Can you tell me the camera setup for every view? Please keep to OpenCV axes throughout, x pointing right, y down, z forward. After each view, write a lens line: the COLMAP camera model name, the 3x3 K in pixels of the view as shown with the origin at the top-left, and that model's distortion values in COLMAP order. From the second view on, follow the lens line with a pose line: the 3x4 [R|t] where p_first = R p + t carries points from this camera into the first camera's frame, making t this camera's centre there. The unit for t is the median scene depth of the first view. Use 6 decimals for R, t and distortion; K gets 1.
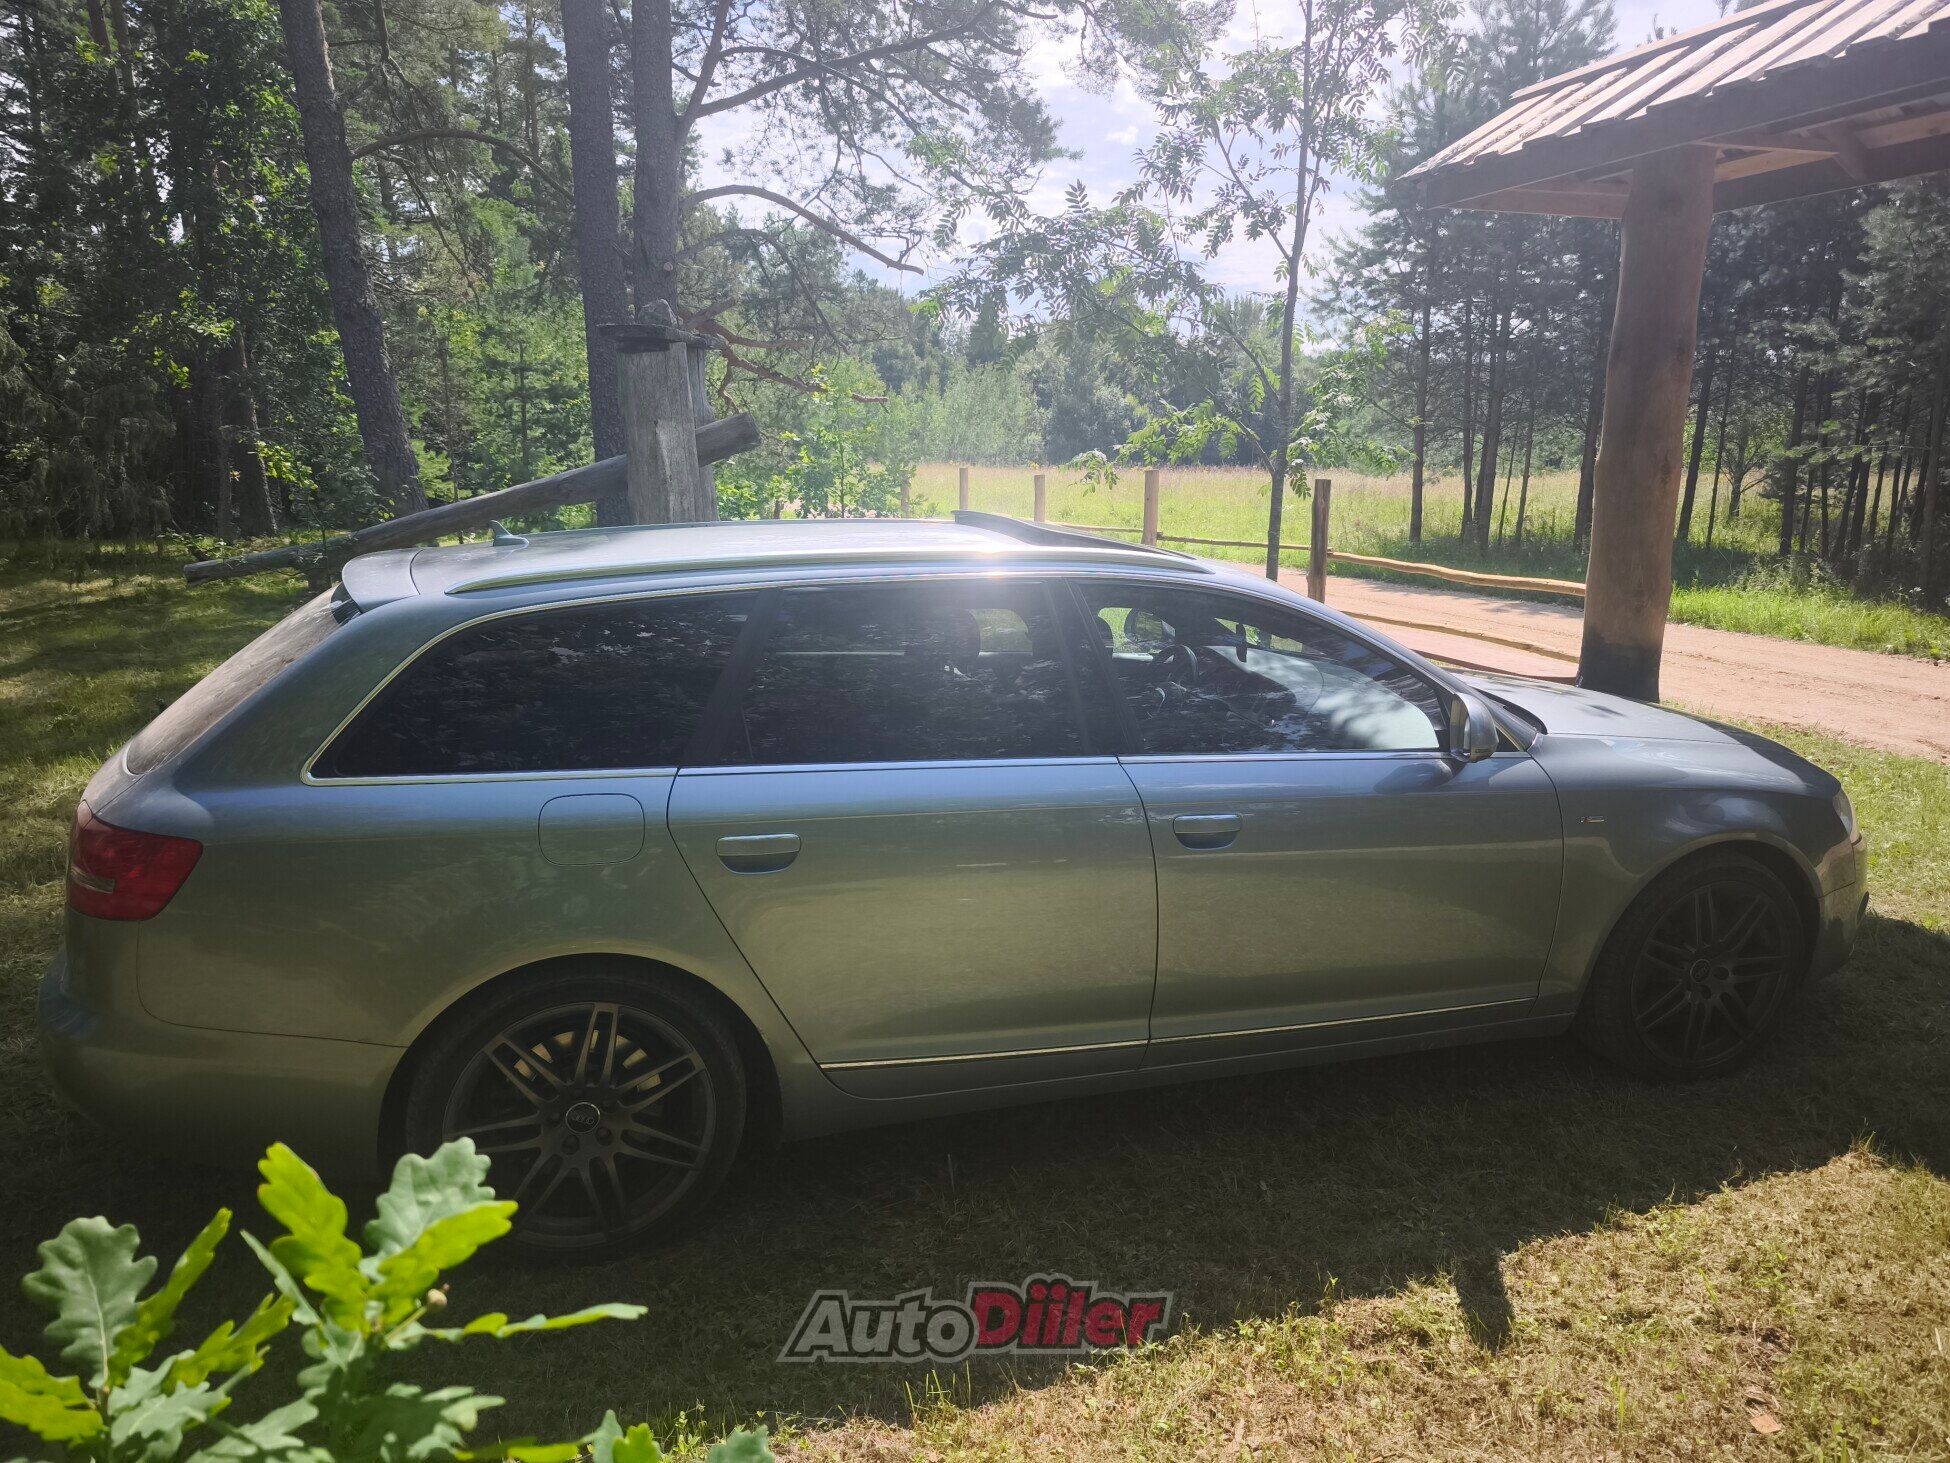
lens RADIAL K [[1300.3, 0, 975.0], [0, 1300.3, 731.5], [0, 0, 1]] dist [-0.002713, -0.000790]
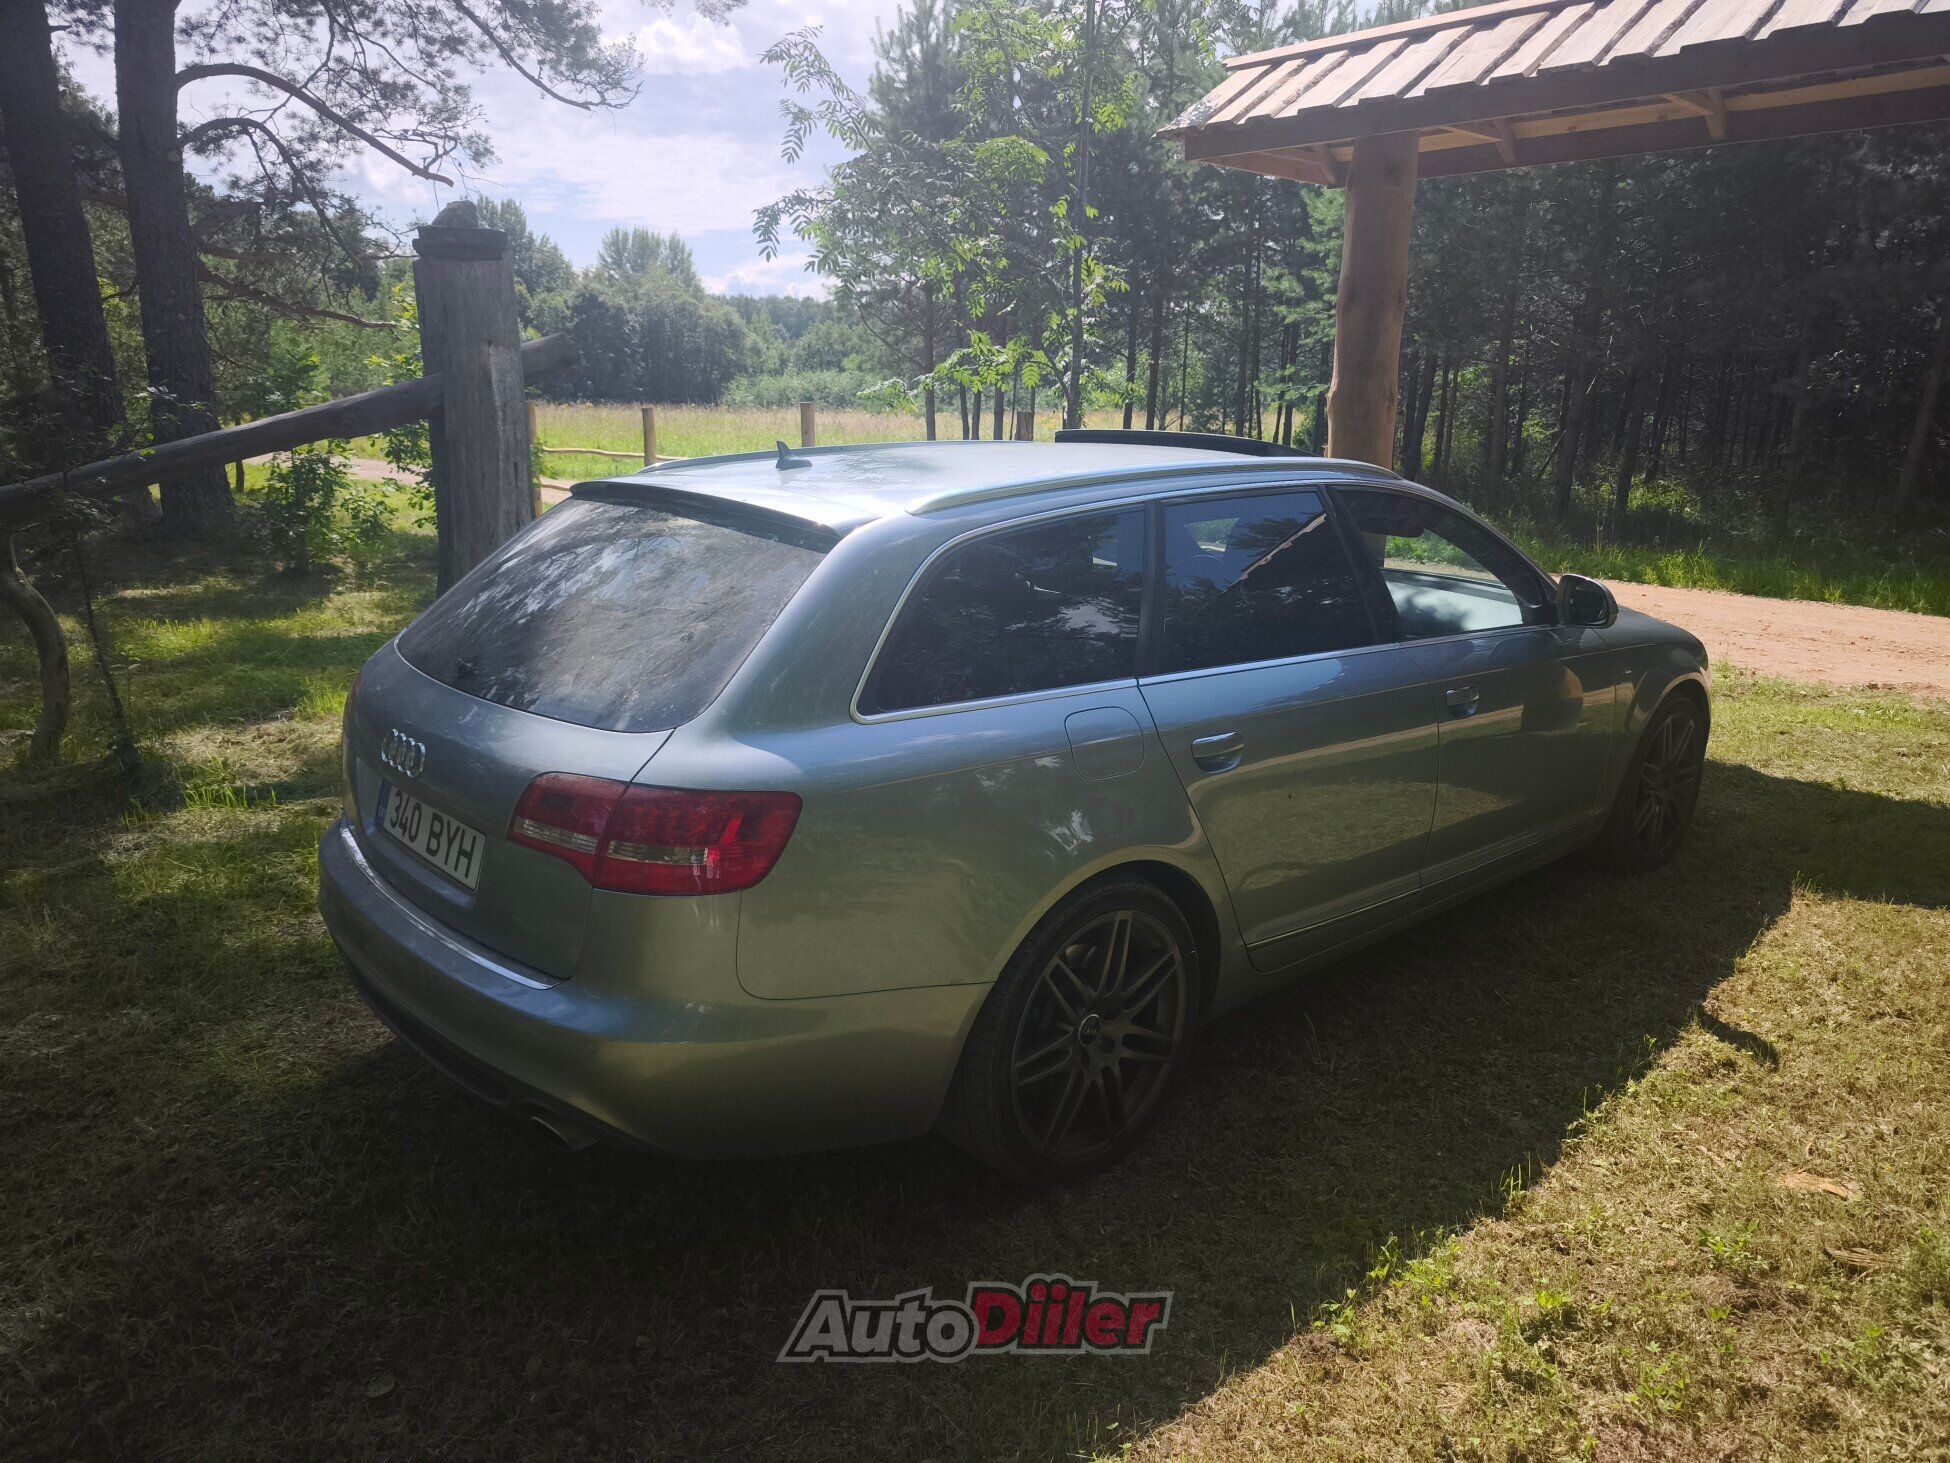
lens RADIAL K [[1290.9, 0, 975.0], [0, 1290.9, 731.5], [0, 0, 1]] dist [0.004999, -0.000350]
pose [[0.913917, -0.096682, 0.394218, -0.526145], [0.078046, 0.994952, 0.063078, -0.003114], [-0.398326, -0.026881, 0.916850, 0.081953]]
